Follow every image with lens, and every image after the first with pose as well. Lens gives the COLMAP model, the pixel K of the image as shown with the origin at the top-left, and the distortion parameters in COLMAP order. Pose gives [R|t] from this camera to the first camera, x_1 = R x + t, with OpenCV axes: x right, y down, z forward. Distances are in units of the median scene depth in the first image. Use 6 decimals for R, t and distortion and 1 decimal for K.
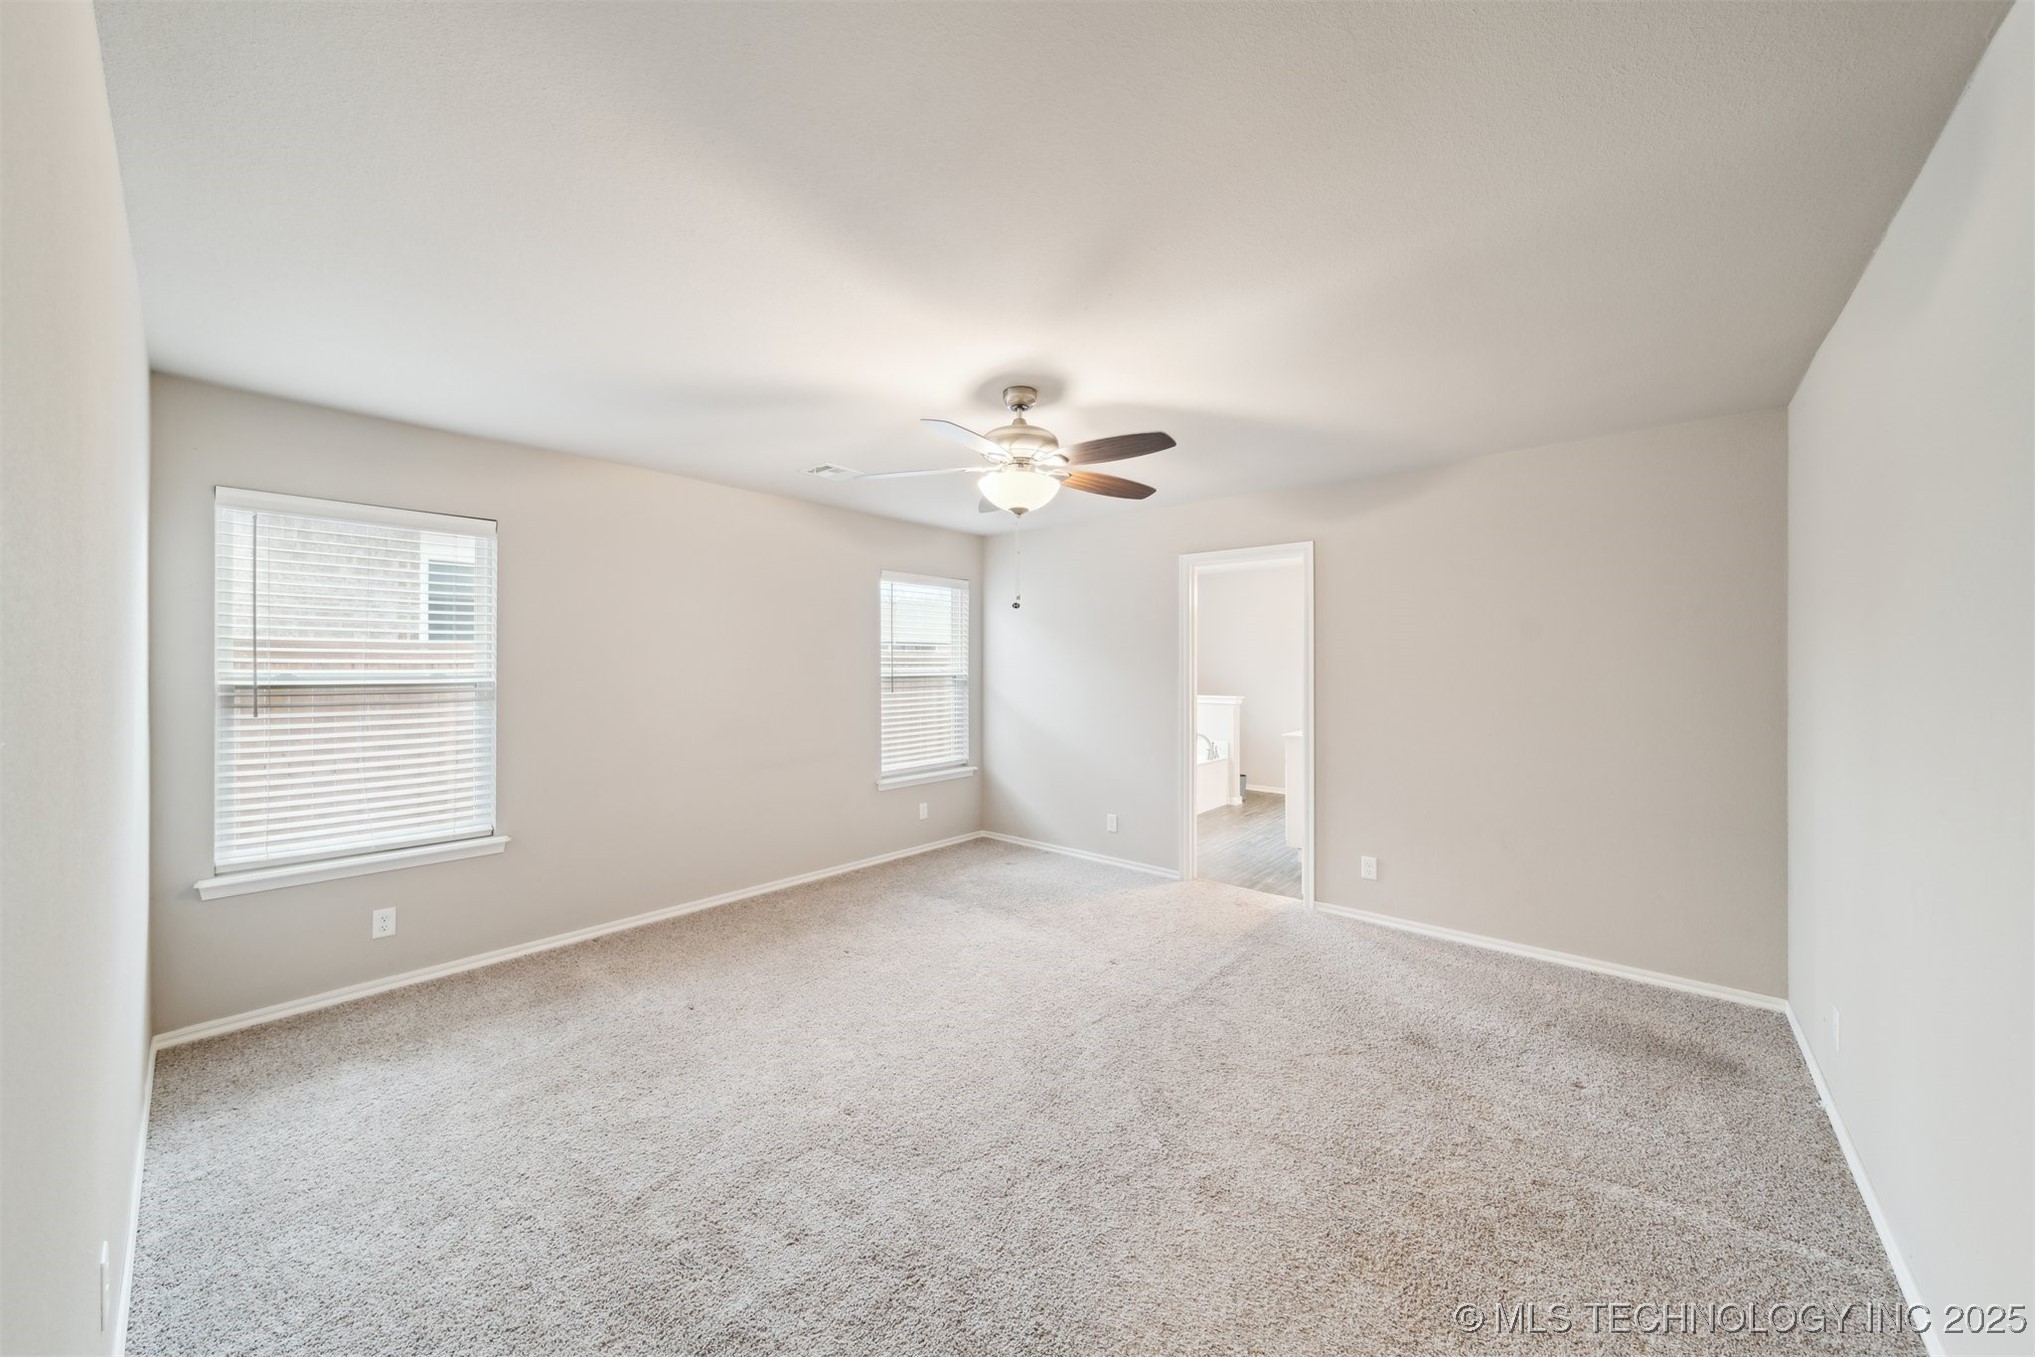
lens RADIAL K [[718.9, 0, 997.1], [0, 718.9, 669.0], [0, 0, 1]] dist [0.001598, -0.000246]
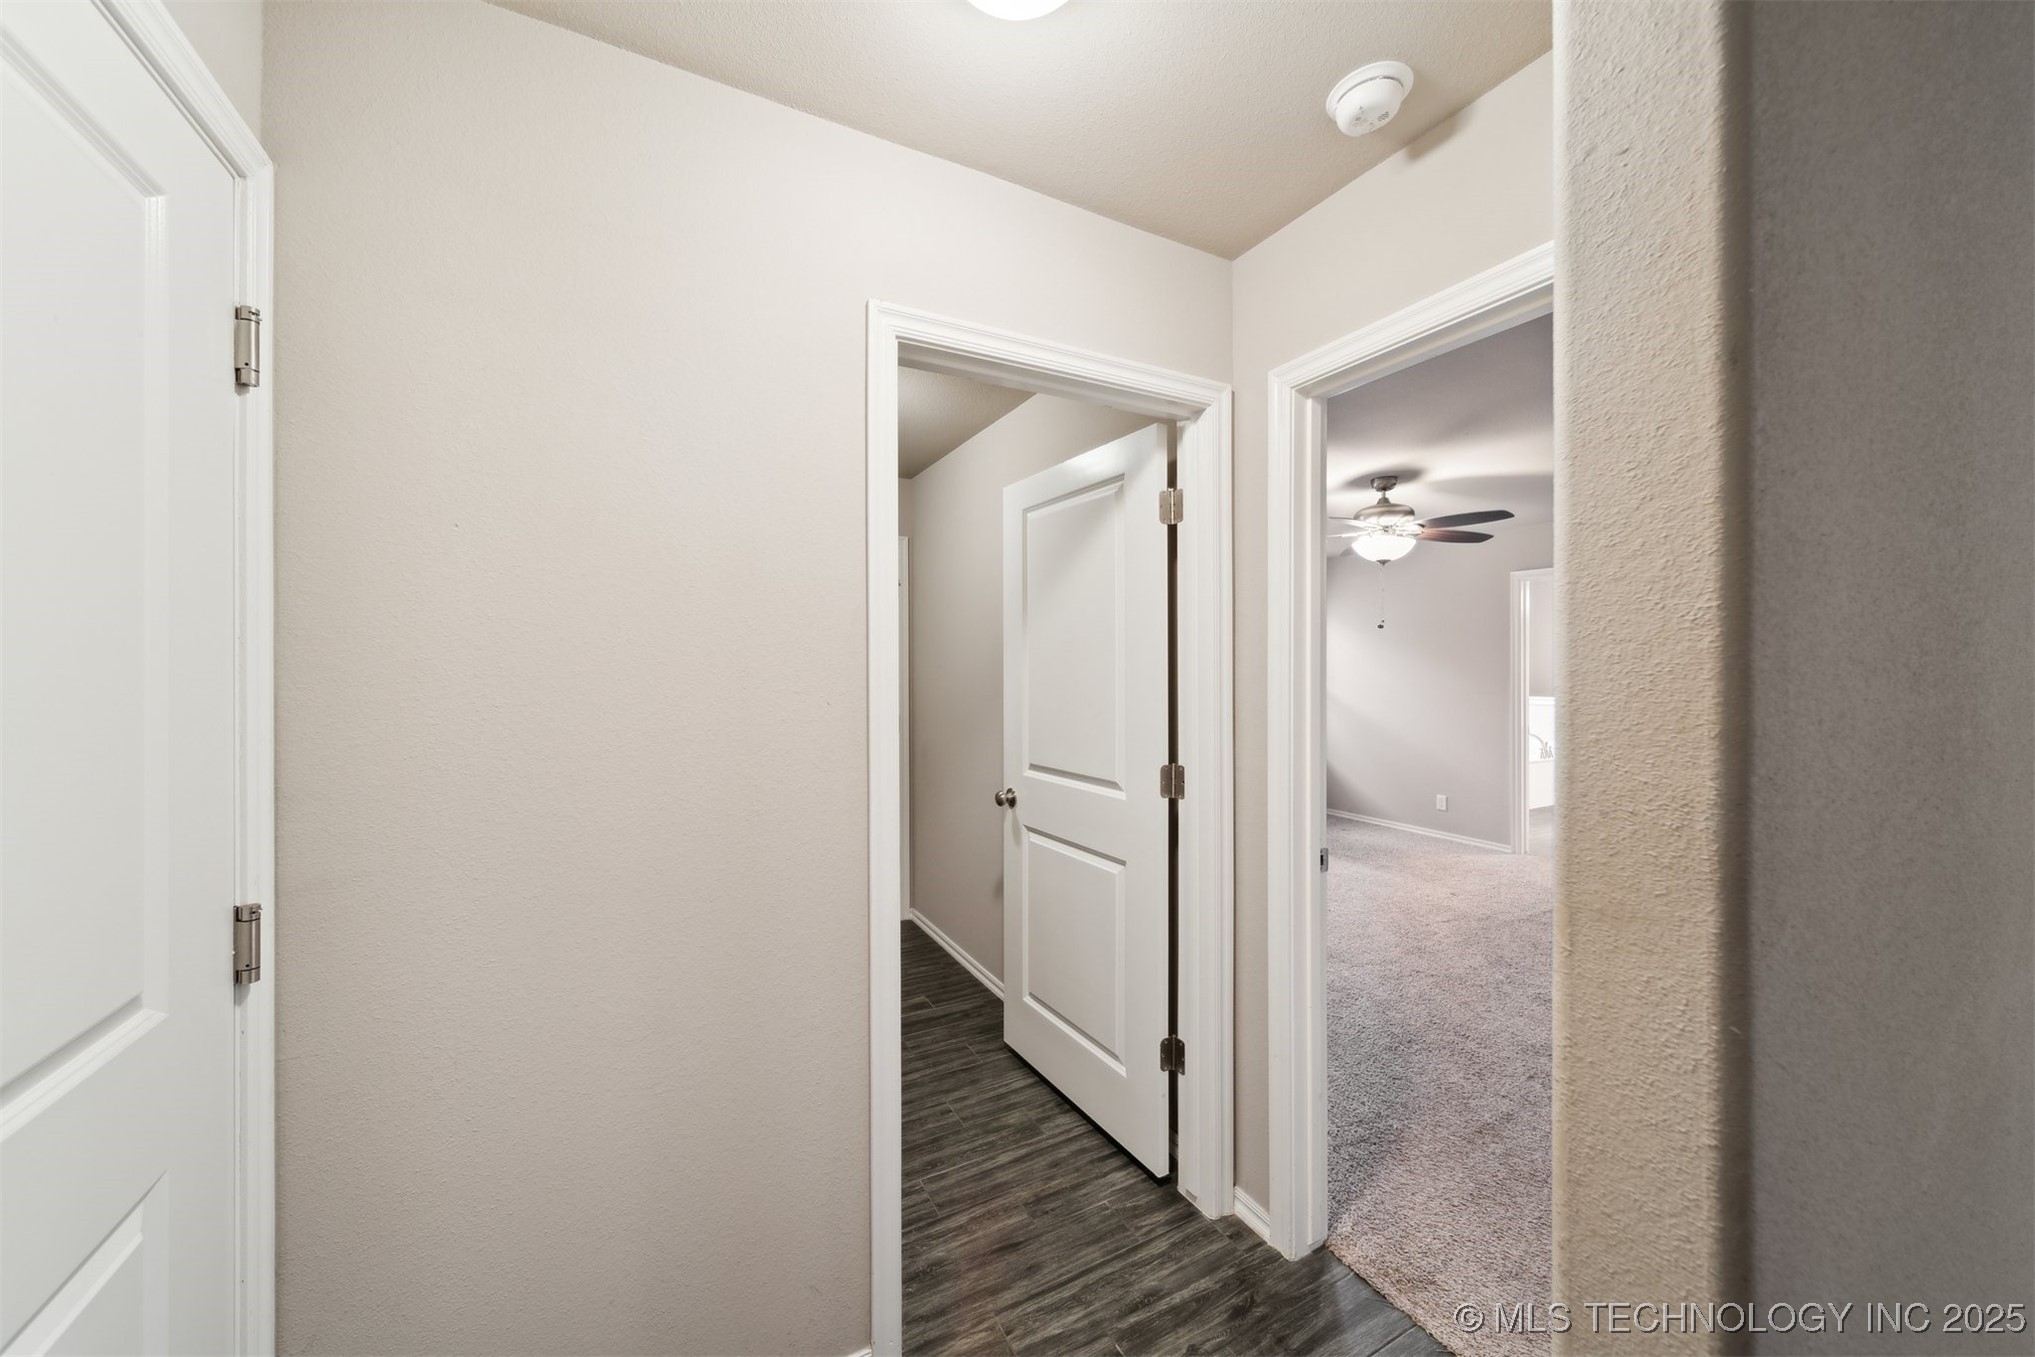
lens RADIAL K [[718.9, 0, 997.1], [0, 718.9, 669.0], [0, 0, 1]] dist [0.001598, -0.000246]
pose [[0.934870, -0.003077, -0.354978, -0.185910], [0.002392, 0.999994, -0.002368, 0.000139], [0.354983, 0.001365, 0.934872, -0.642863]]
